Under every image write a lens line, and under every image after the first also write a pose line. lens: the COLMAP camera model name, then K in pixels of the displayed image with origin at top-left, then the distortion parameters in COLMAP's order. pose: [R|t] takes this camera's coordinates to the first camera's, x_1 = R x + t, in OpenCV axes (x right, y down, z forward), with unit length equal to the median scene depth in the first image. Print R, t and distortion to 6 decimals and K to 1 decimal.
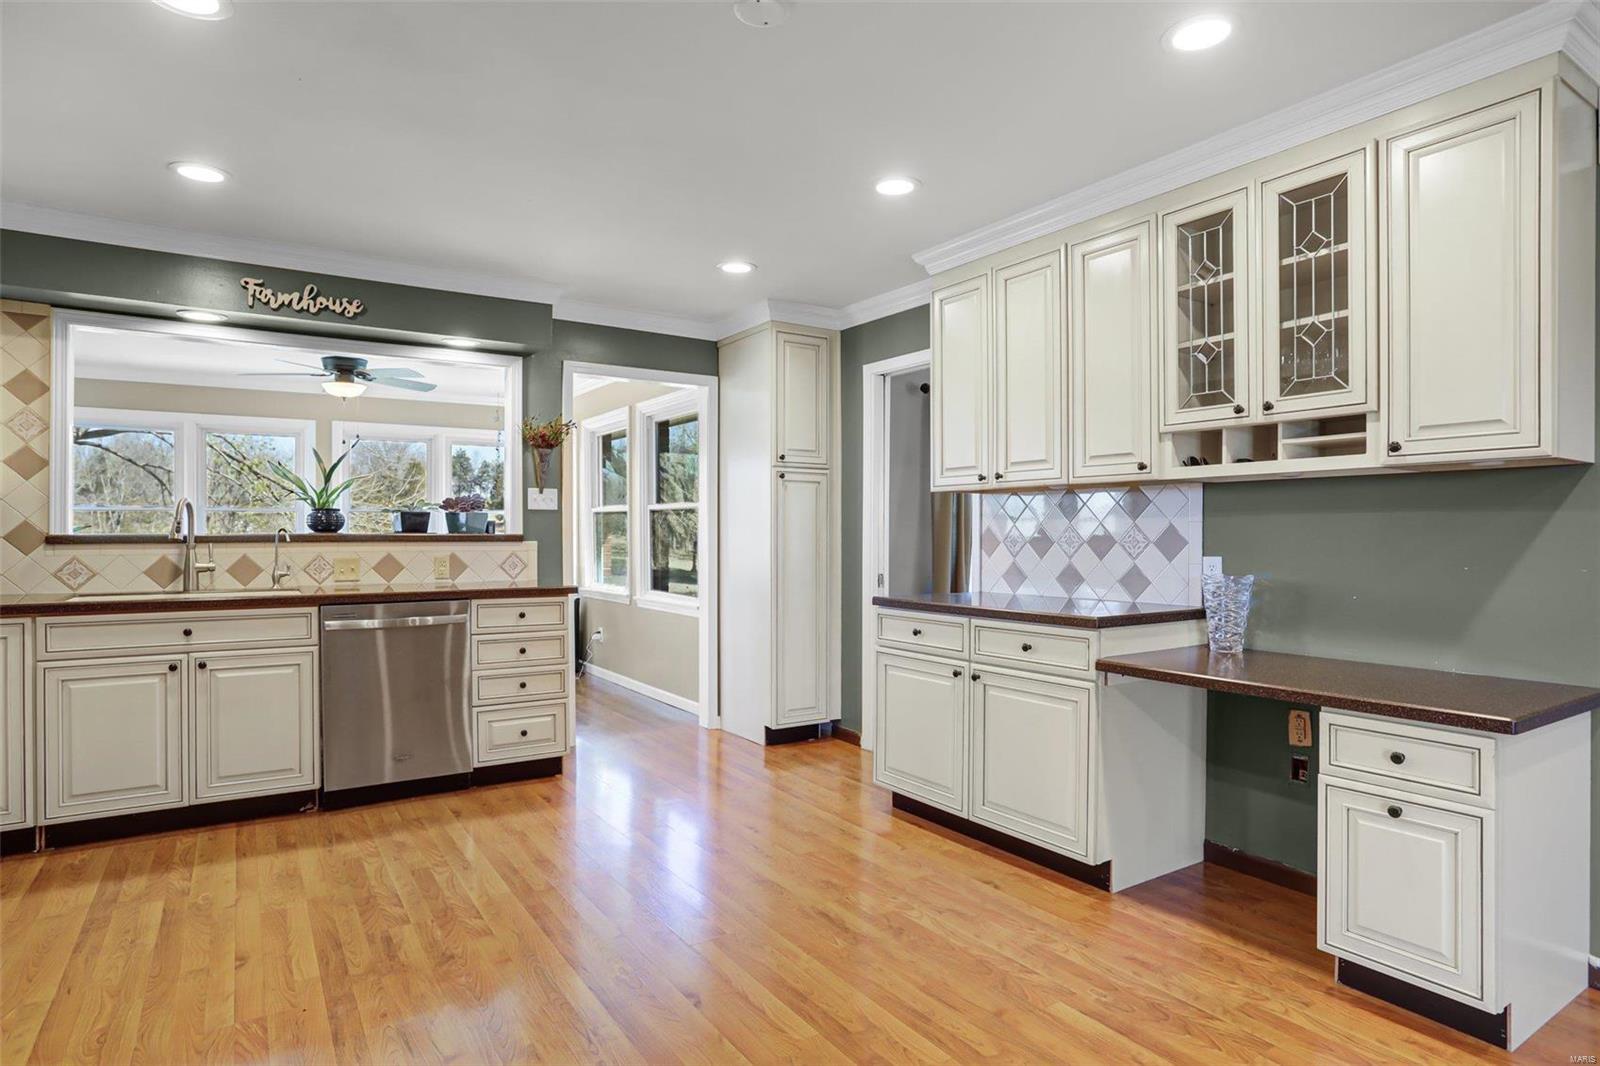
lens RADIAL K [[893.3, 0, 795.5], [0, 893.3, 535.1], [0, 0, 1]] dist [-0.046596, 0.019510]
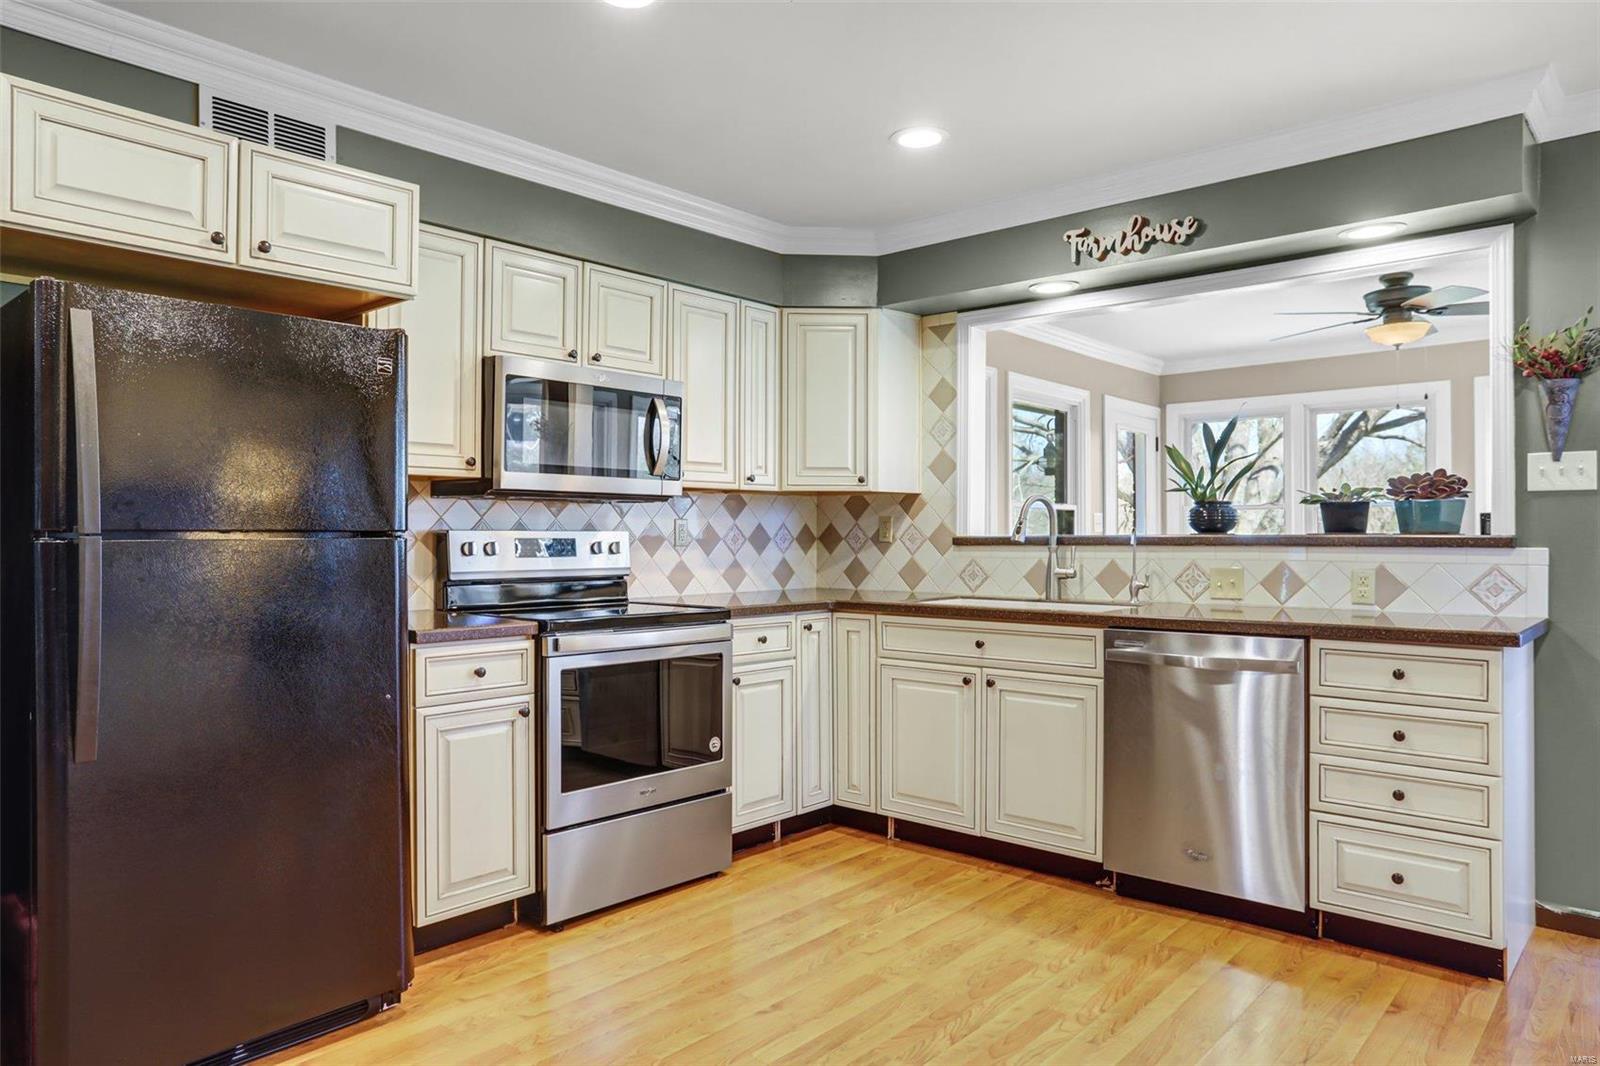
lens RADIAL K [[1036.7, 0, 789.7], [0, 1036.7, 532.7], [0, 0, 1]] dist [-0.037068, 0.022588]
pose [[0.258994, -0.002982, -0.965874, 0.258835], [-0.000957, 0.999994, -0.003344, 0.000001], [0.965879, 0.001791, 0.258989, 0.483873]]
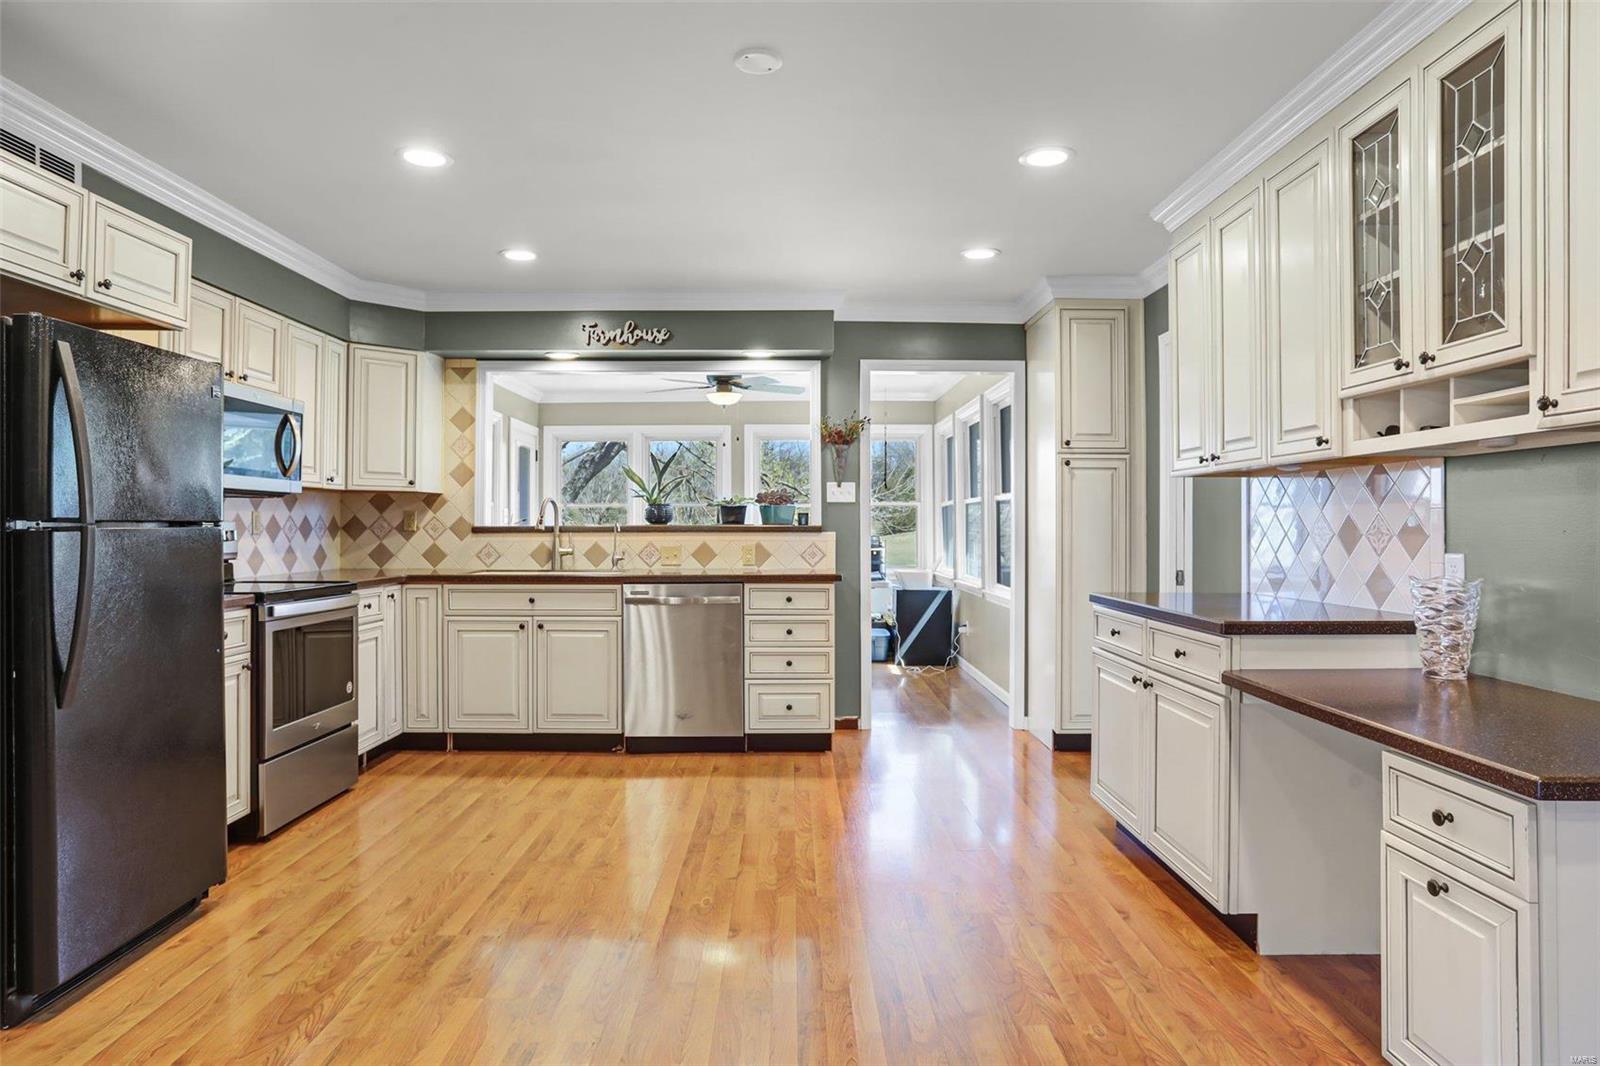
lens RADIAL K [[967.1, 0, 785.4], [0, 967.1, 521.5], [0, 0, 1]] dist [-0.047456, 0.023421]
pose [[0.836922, -0.003027, -0.547314, 0.373286], [-0.000404, 0.999981, -0.006147, 0.001636], [0.547322, 0.005366, 0.836905, 0.000269]]
